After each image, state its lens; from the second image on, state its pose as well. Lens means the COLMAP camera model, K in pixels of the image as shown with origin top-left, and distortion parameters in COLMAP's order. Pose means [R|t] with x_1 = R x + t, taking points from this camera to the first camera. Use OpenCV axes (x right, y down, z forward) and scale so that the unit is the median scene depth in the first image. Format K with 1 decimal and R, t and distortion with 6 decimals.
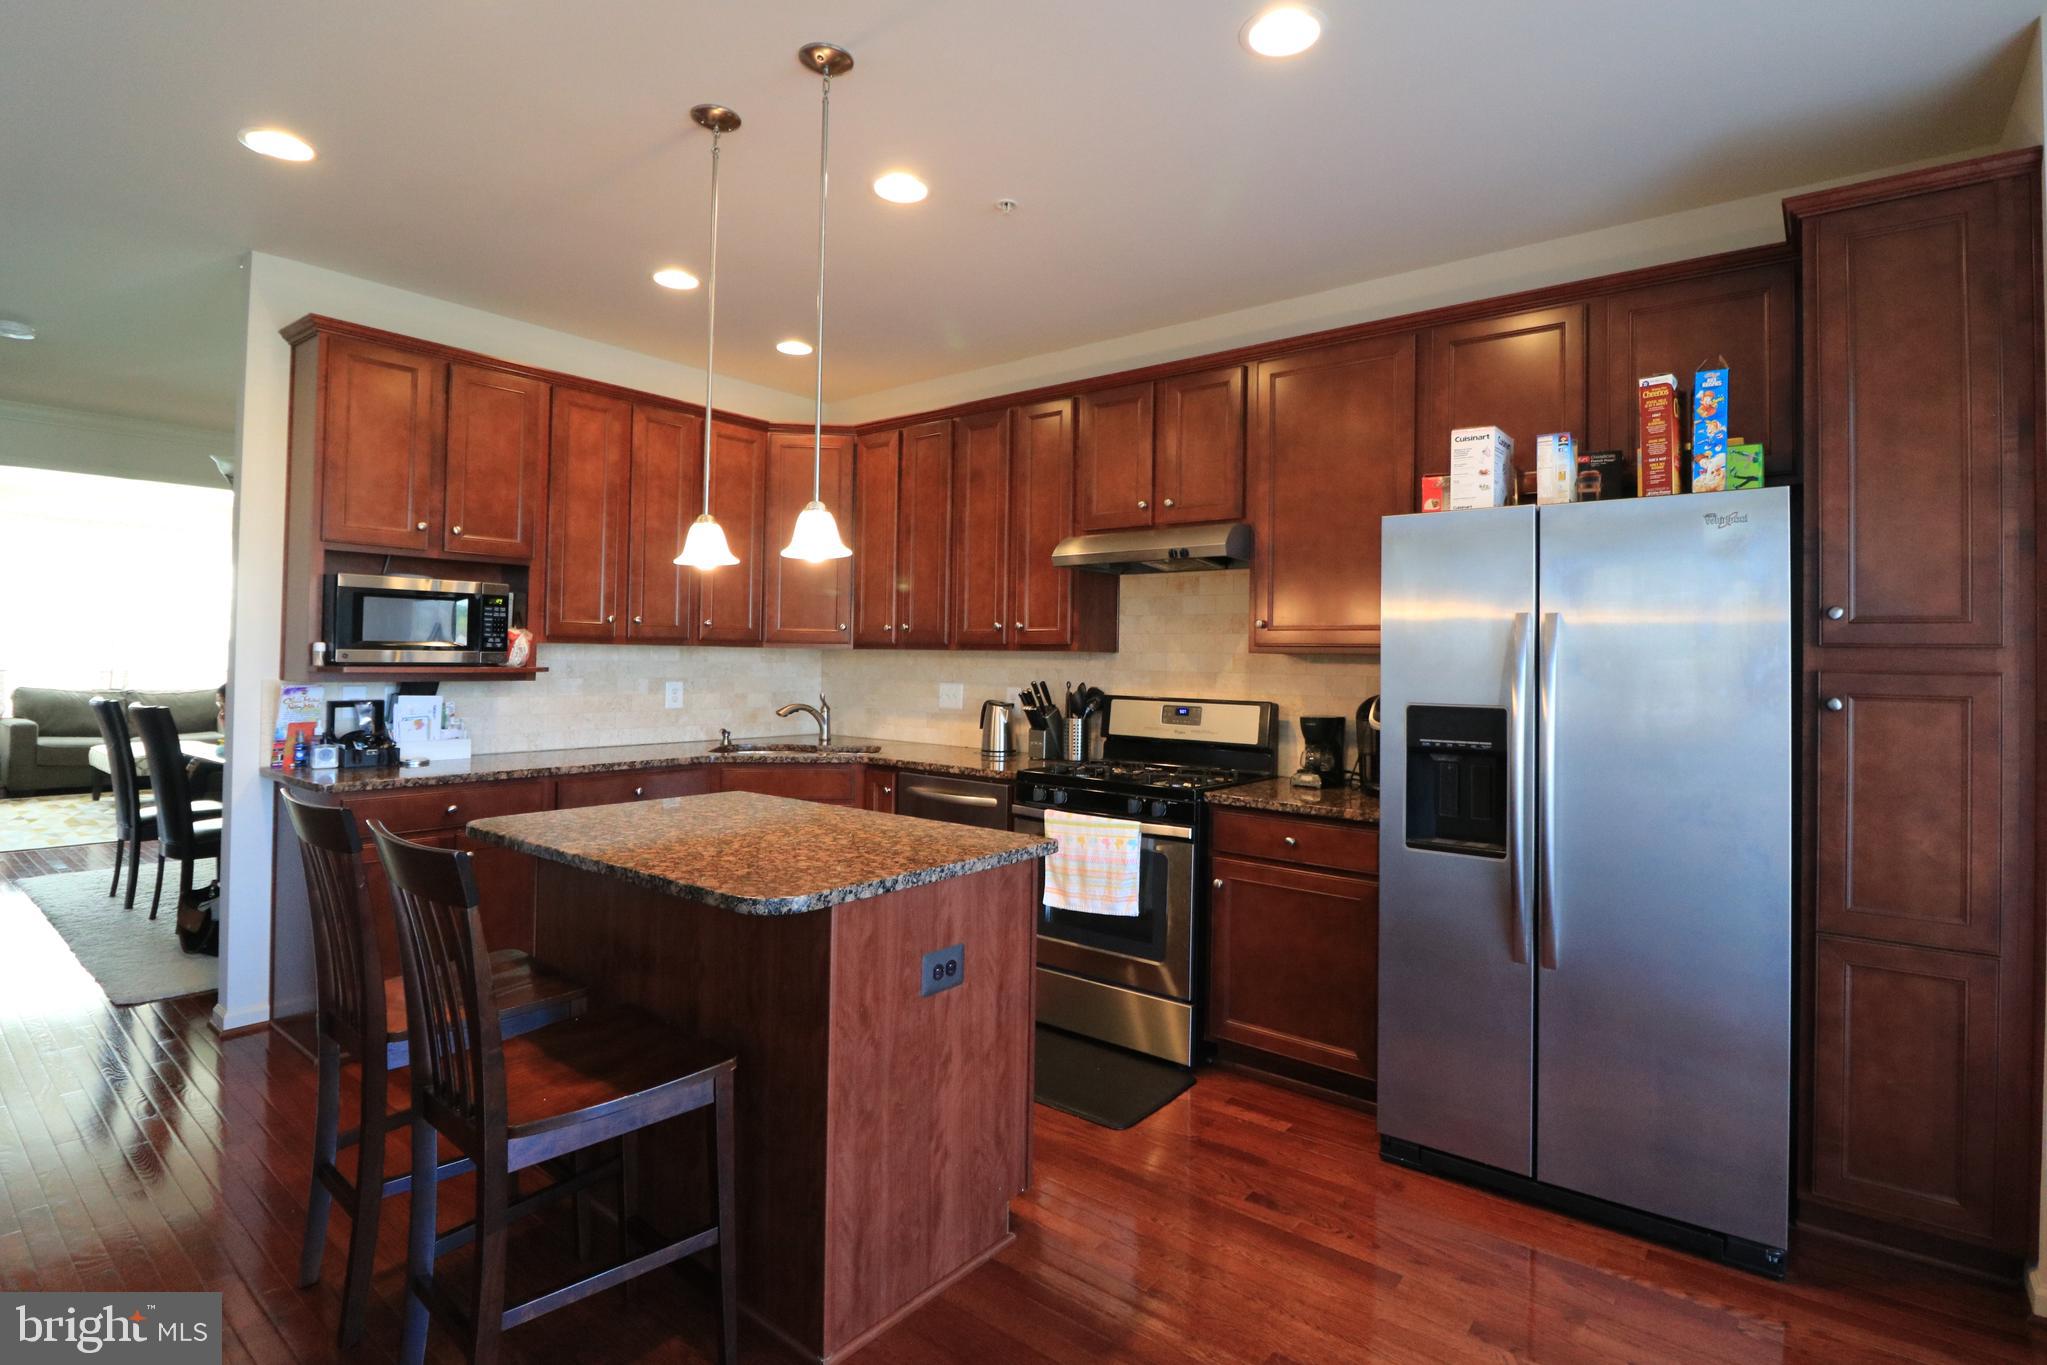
lens RADIAL K [[975.0, 0, 1023.6], [0, 975.0, 639.6], [0, 0, 1]] dist [0.001300, -0.013414]
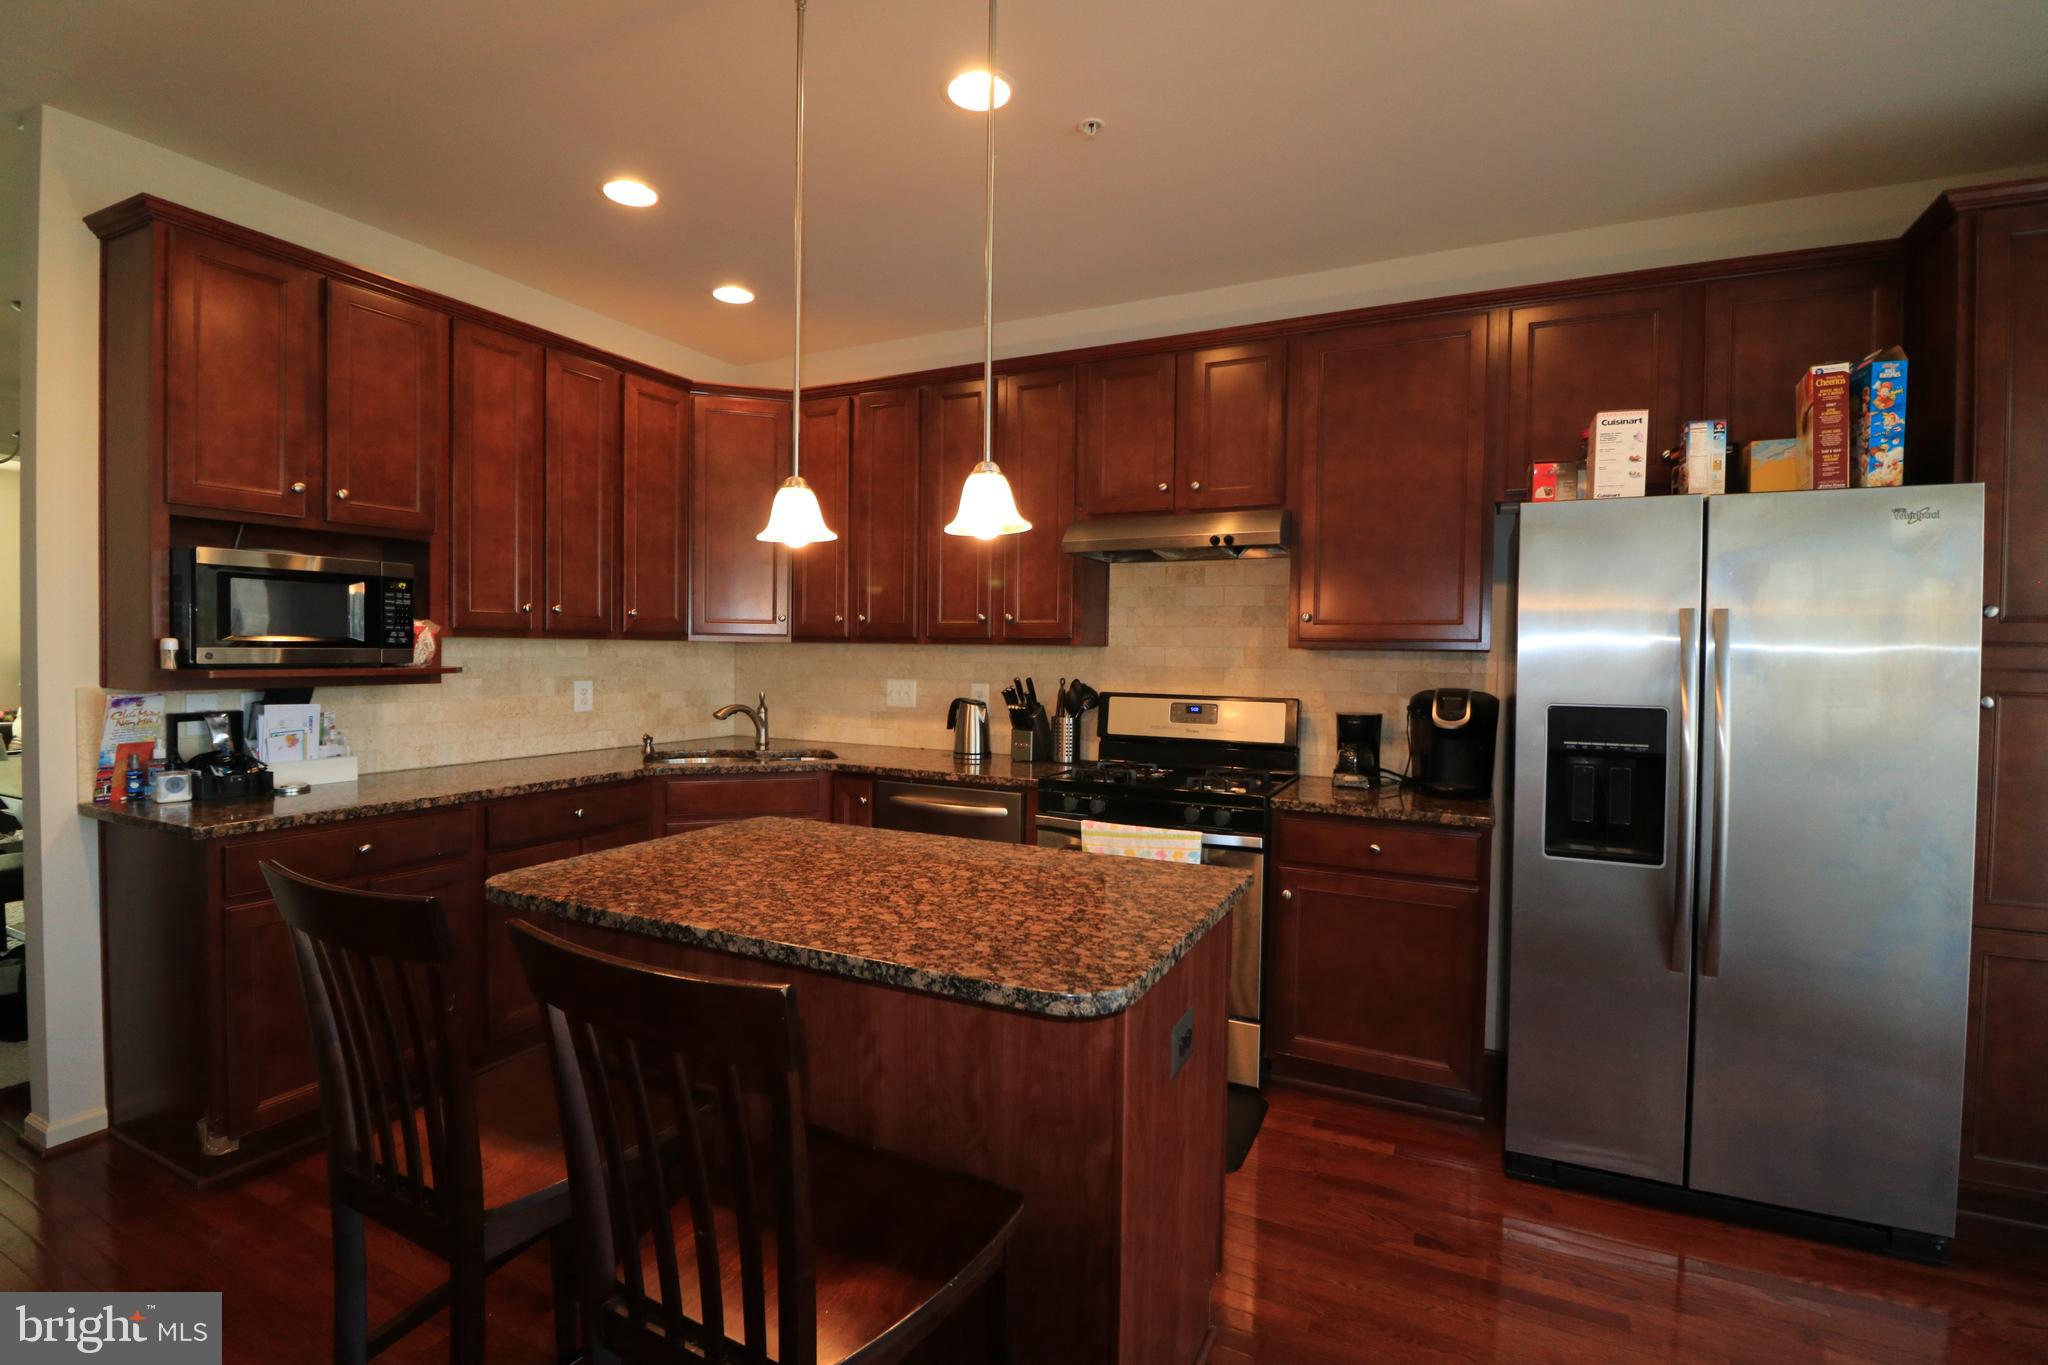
lens RADIAL K [[949.0, 0, 997.5], [0, 949.0, 672.4], [0, 0, 1]] dist [-0.001479, -0.011401]
pose [[0.981339, -0.007829, 0.192126, -0.217910], [-0.001133, 0.998918, 0.046488, -0.004929], [-0.192282, -0.045838, 0.980269, 0.147973]]
